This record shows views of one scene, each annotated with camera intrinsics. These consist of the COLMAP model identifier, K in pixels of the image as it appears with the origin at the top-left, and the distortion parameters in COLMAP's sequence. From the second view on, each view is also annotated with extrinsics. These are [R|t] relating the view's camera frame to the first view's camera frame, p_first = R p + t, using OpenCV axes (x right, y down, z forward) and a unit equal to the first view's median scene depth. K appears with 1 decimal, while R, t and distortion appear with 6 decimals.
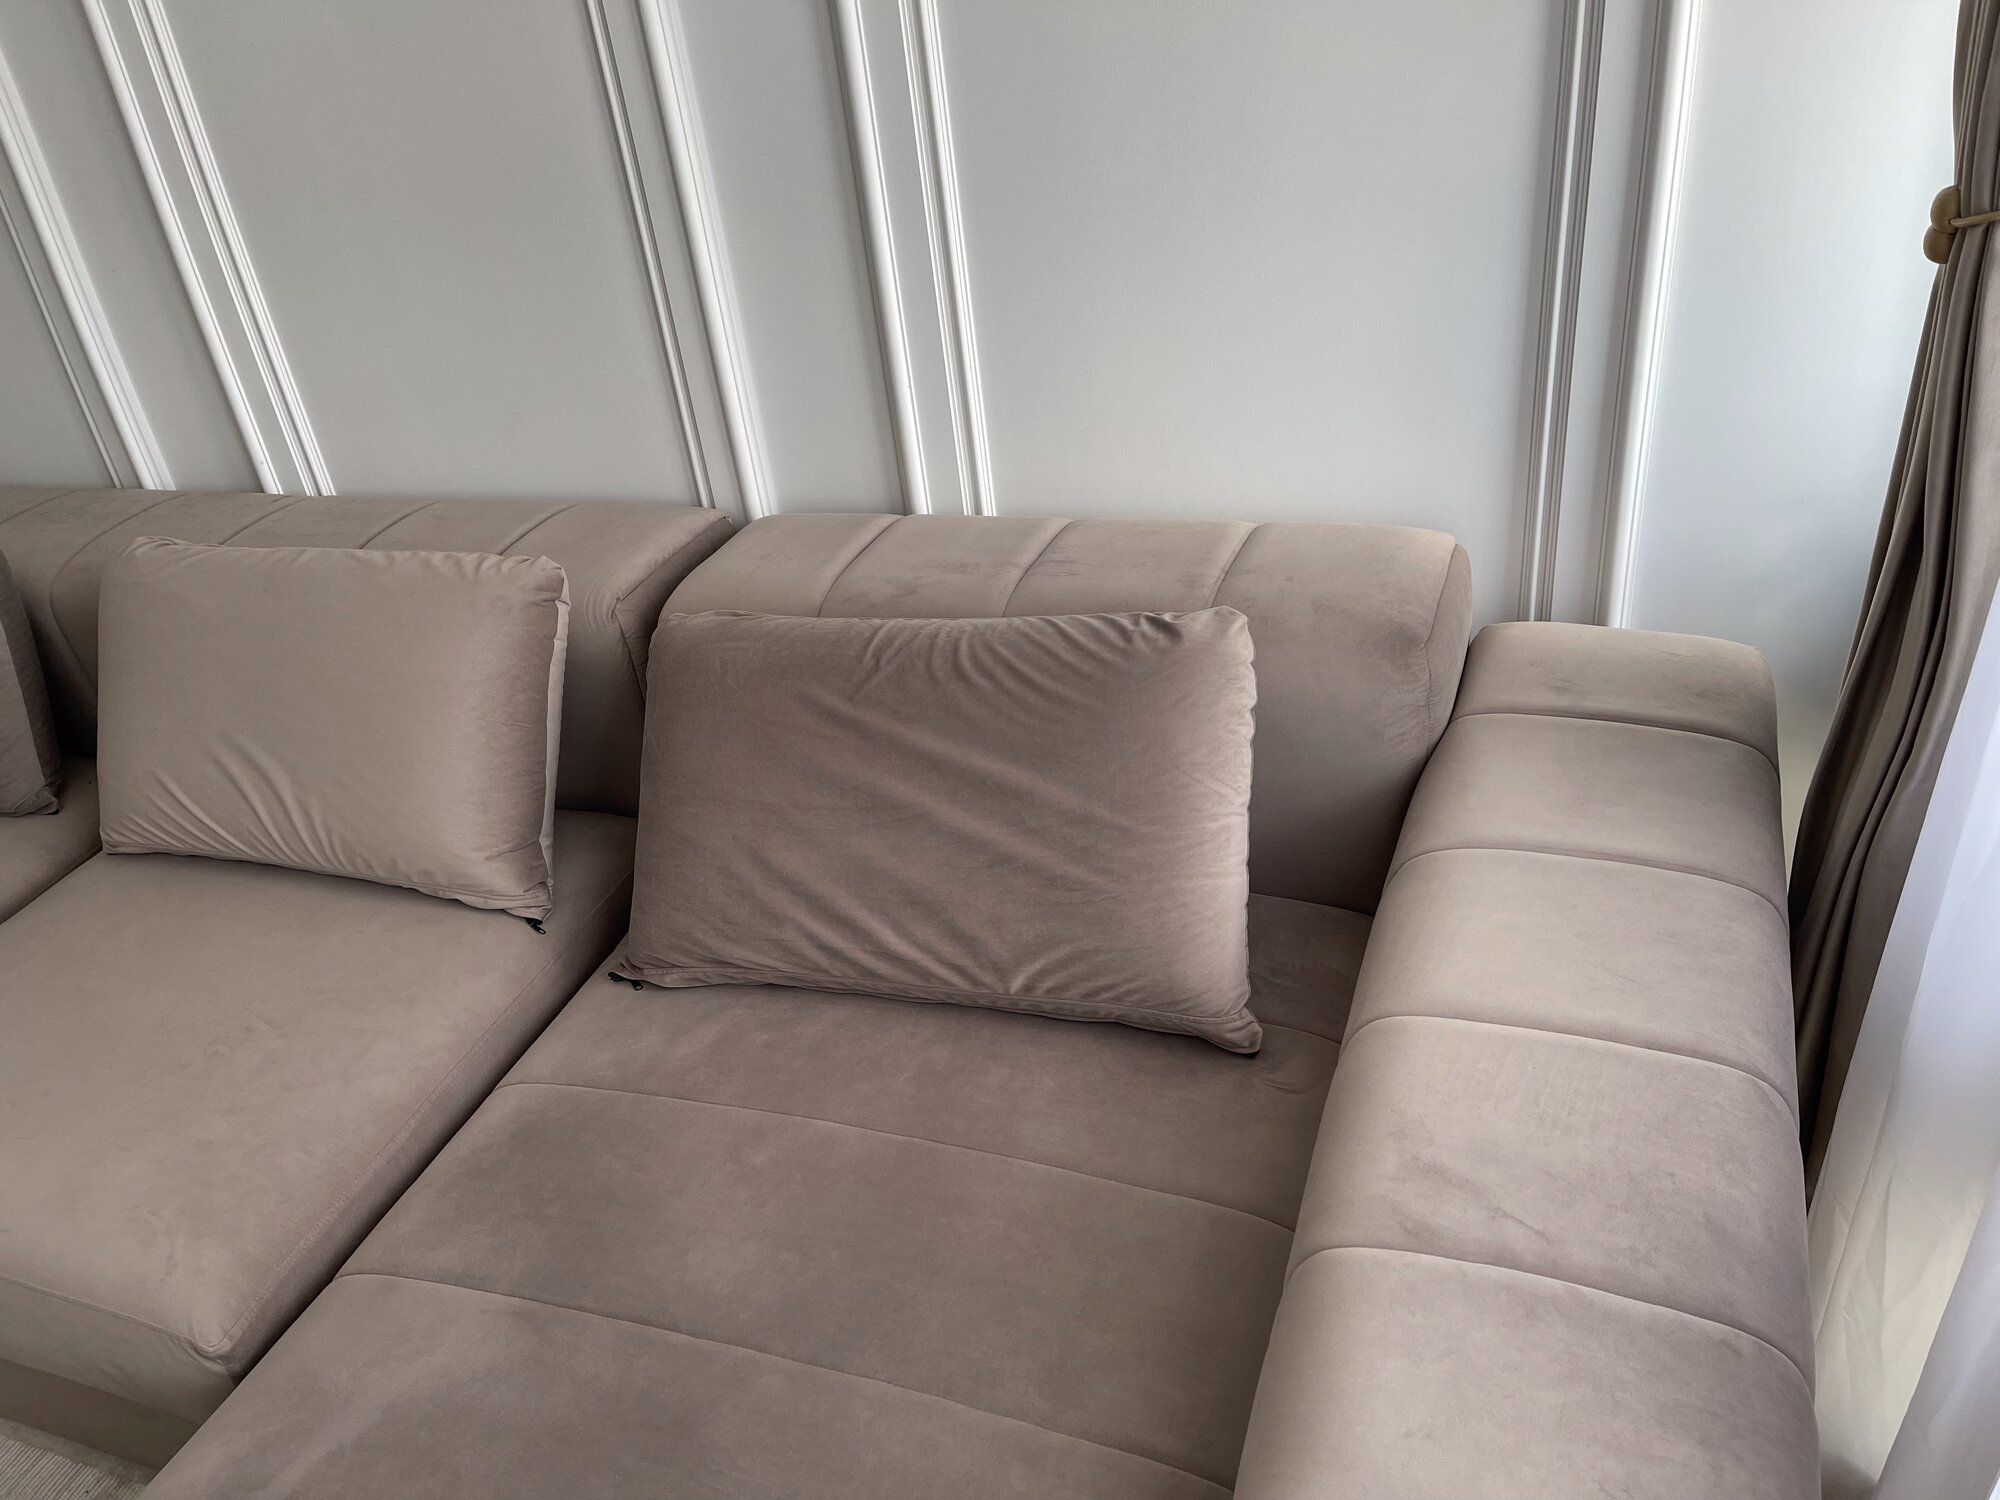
lens RADIAL K [[1495.9, 0, 1000.0], [0, 1495.9, 750.0], [0, 0, 1]] dist [0.071784, -0.092500]
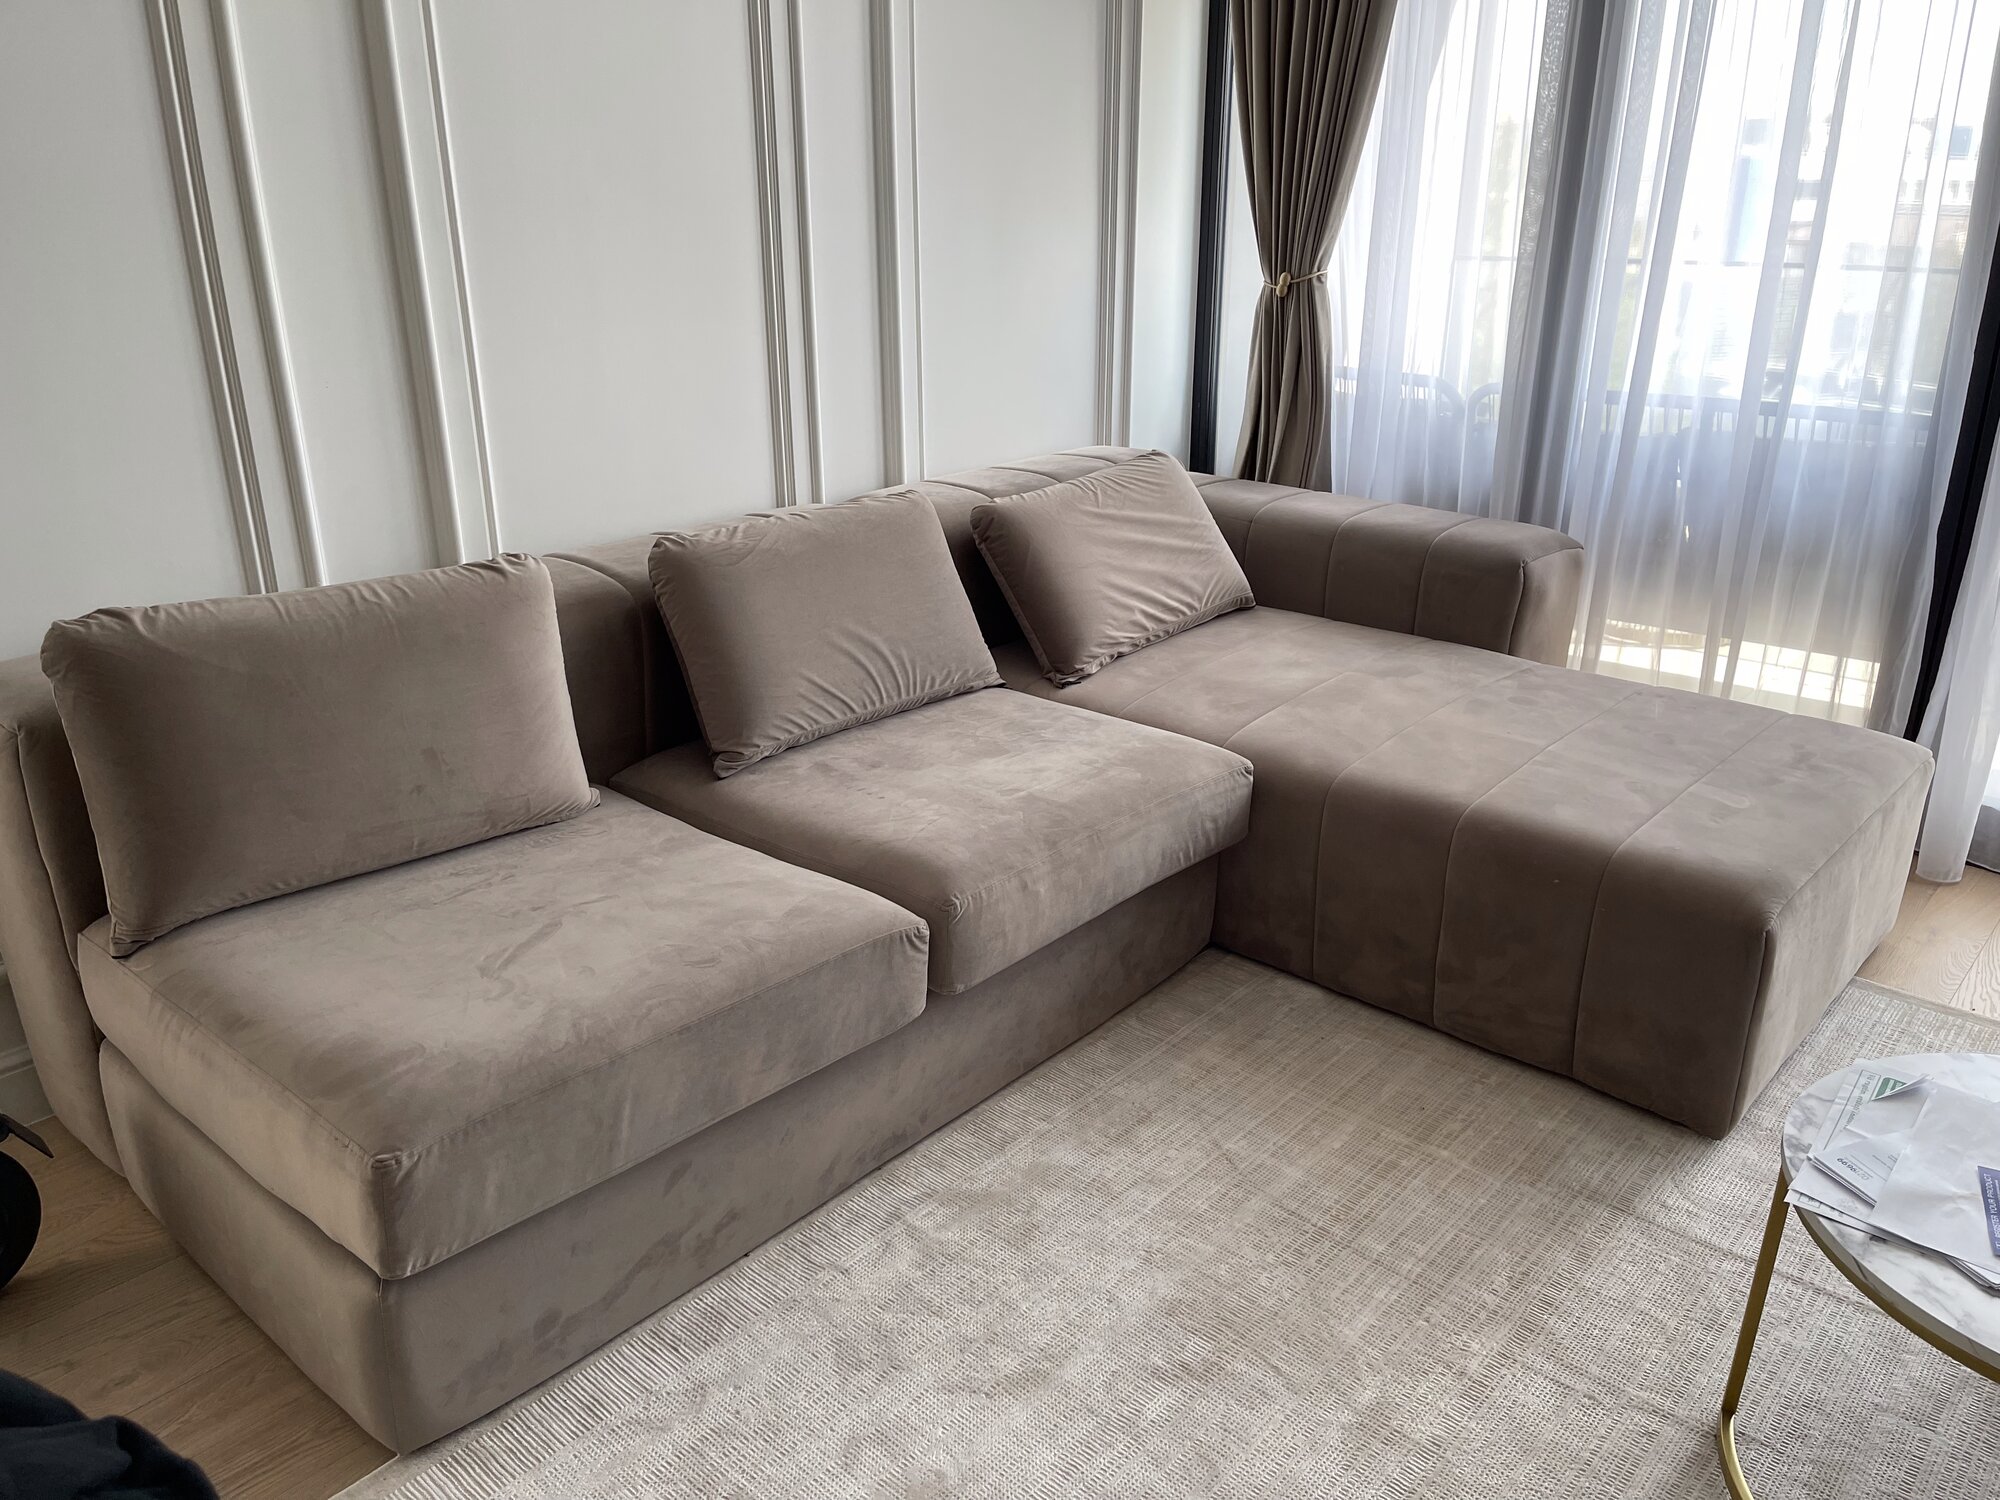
lens RADIAL K [[1495.9, 0, 1000.0], [0, 1495.9, 750.0], [0, 0, 1]] dist [0.071784, -0.092500]
pose [[0.371839, -0.213952, 0.903305, -2.198992], [0.445591, 0.894783, 0.028508, 0.154238], [-0.814361, 0.391904, 0.428050, 0.371207]]
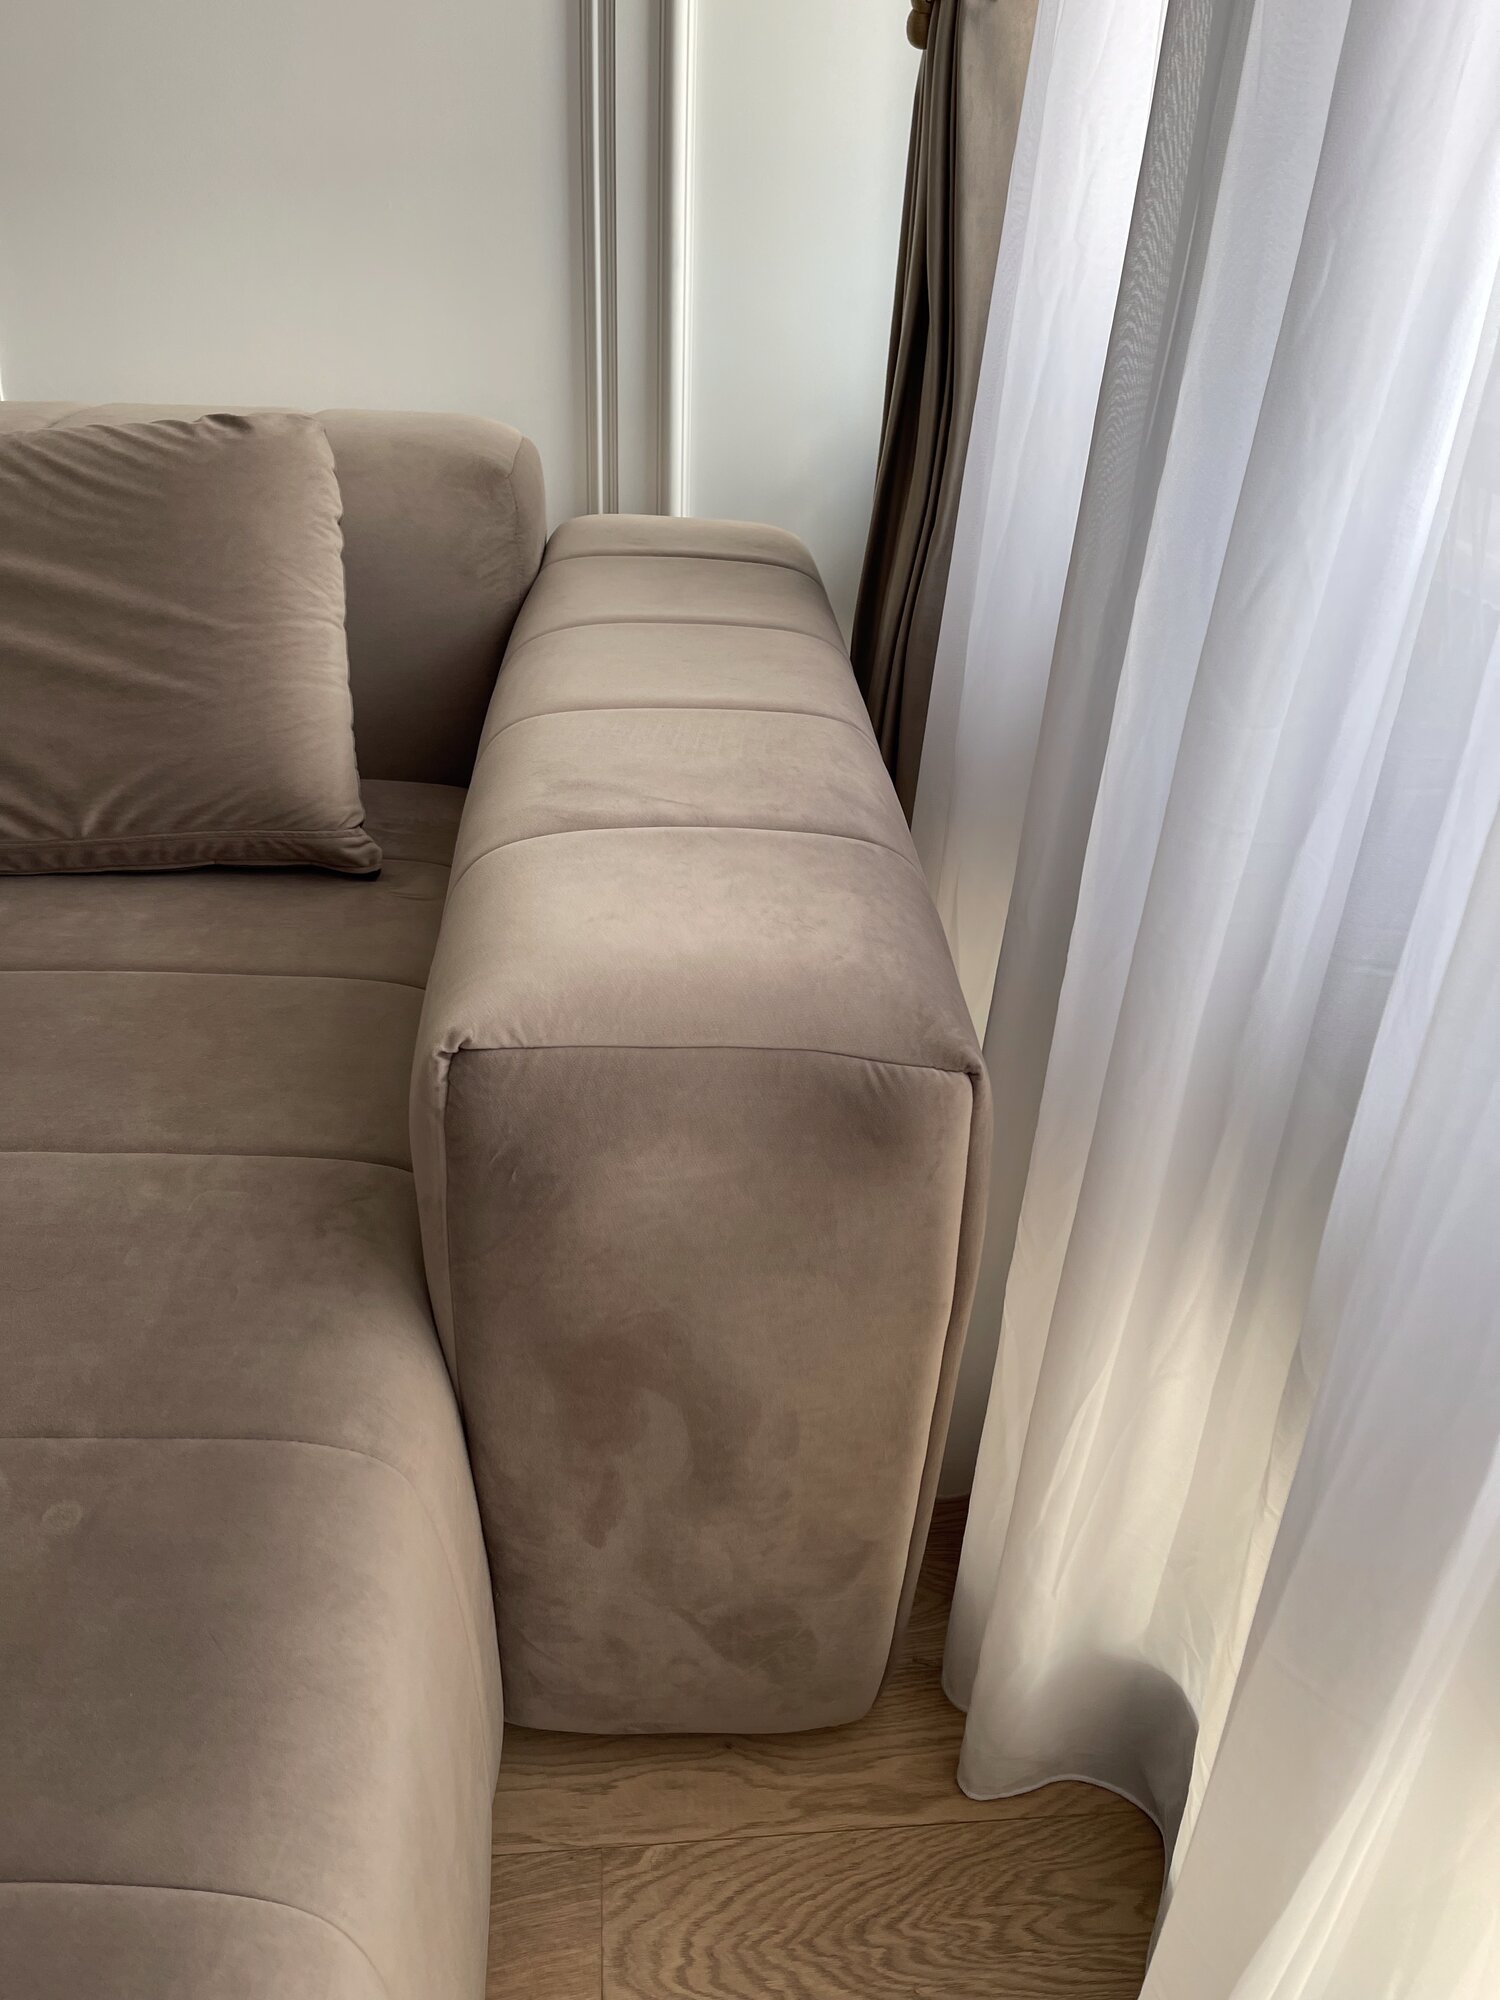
lens RADIAL K [[1499.5, 0, 750.0], [0, 1499.5, 1000.0], [0, 0, 1]] dist [0.067876, -0.083275]
pose [[0.896086, -0.076155, 0.437299, -0.037727], [0.093786, 0.995414, -0.018830, 0.311914], [-0.433859, 0.057886, 0.899119, 0.054414]]
